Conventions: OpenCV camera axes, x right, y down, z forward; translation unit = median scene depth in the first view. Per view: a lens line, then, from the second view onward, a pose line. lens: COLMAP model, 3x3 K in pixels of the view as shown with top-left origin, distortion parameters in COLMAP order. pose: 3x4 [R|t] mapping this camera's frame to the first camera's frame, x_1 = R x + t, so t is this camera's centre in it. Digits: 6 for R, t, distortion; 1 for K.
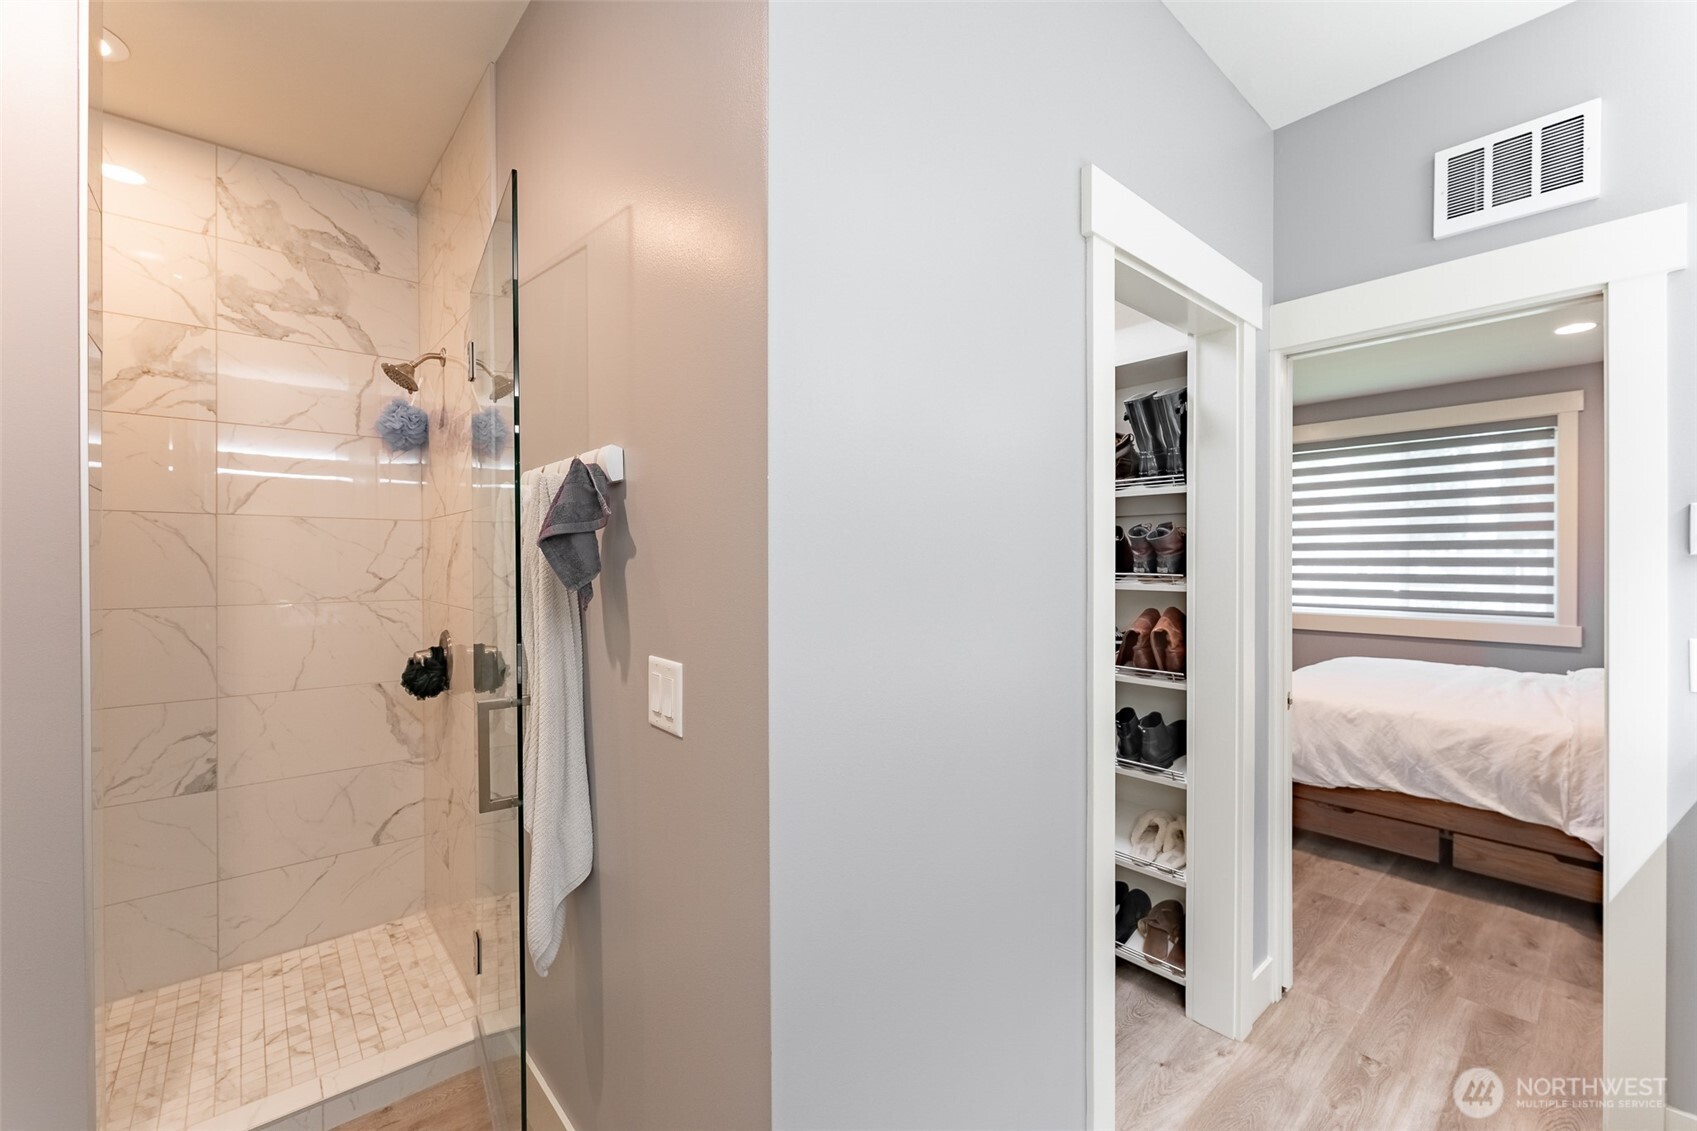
lens RADIAL K [[721.3, 0, 848.1], [0, 721.3, 560.8], [0, 0, 1]] dist [0.000978, 0.000034]
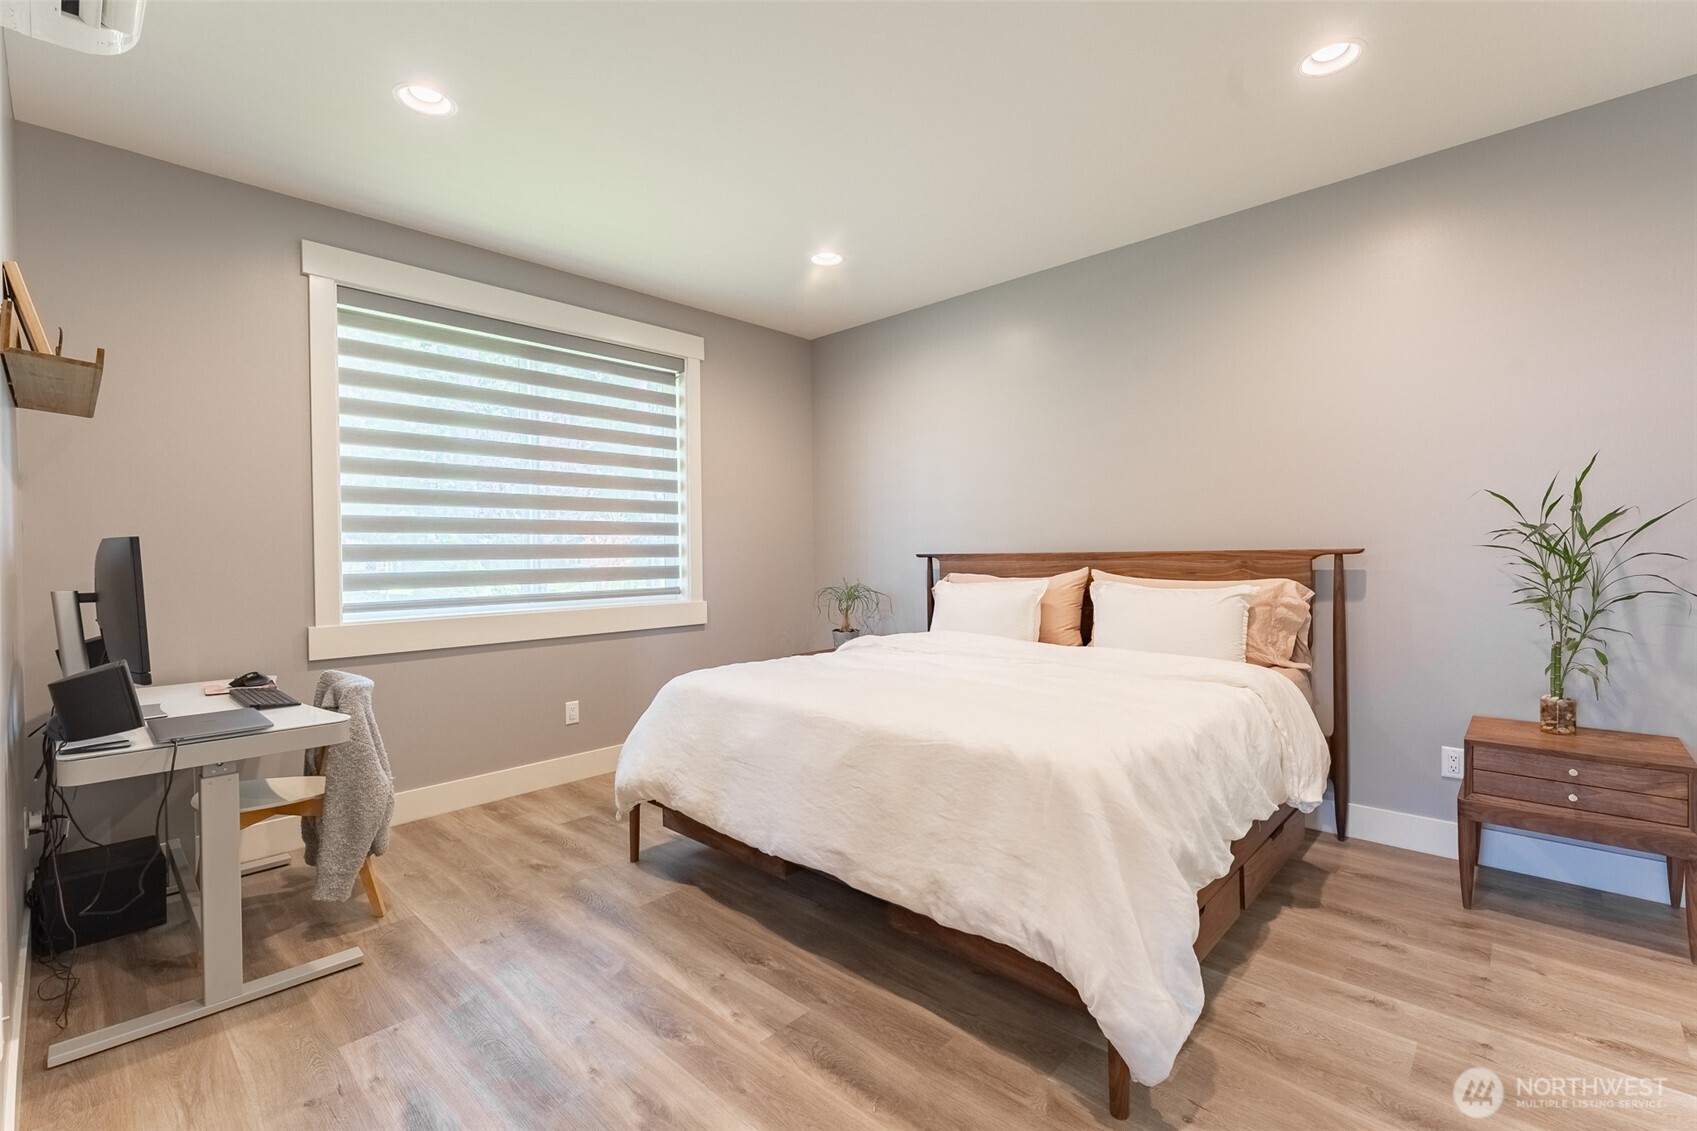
lens RADIAL K [[725.3, 0, 848.4], [0, 725.3, 562.6], [0, 0, 1]] dist [-0.000946, -0.000365]
pose [[-0.107231, -0.004914, 0.994222, 0.119918], [0.010004, 0.999932, 0.006021, 0.049383], [-0.994184, 0.010592, -0.107174, 1.140813]]
